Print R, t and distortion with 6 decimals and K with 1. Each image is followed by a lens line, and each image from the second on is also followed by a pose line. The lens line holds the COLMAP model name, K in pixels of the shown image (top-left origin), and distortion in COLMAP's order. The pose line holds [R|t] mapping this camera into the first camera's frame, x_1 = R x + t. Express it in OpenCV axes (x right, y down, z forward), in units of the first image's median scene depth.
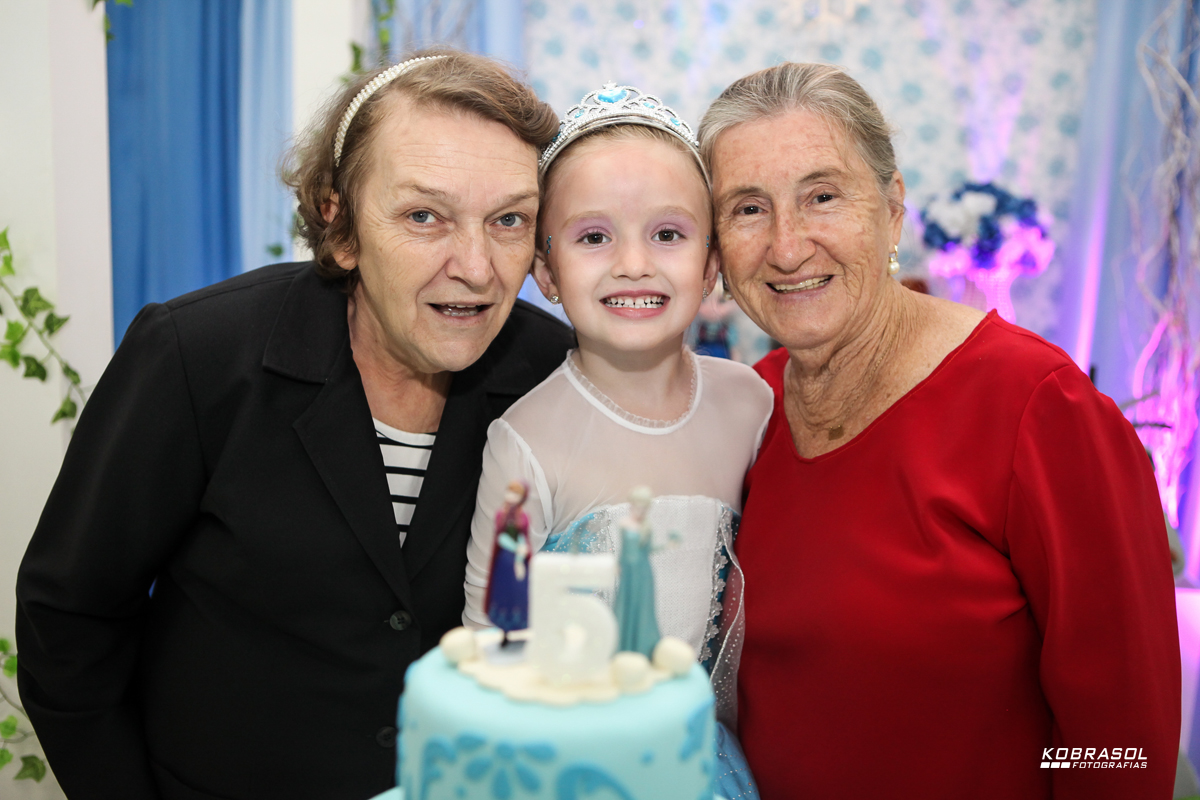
lens RADIAL K [[1253.4, 0, 600.0], [0, 1253.4, 400.0], [0, 0, 1]] dist [0.000630, 0.017114]
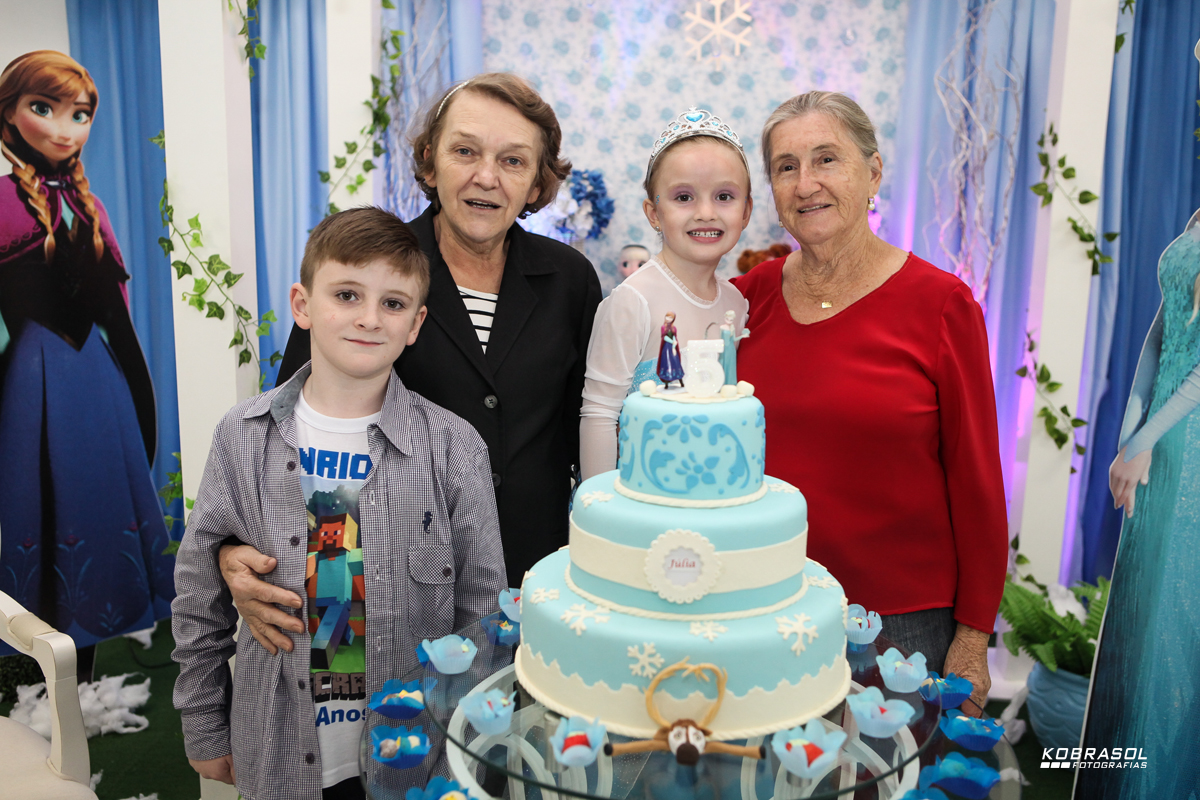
lens RADIAL K [[1115.8, 0, 600.0], [0, 1115.8, 400.0], [0, 0, 1]] dist [-0.015903, -0.008777]
pose [[0.993528, -0.037487, 0.107226, -0.104115], [0.034927, 0.999061, 0.025649, 0.042743], [-0.108087, -0.021737, 0.993904, -0.235838]]
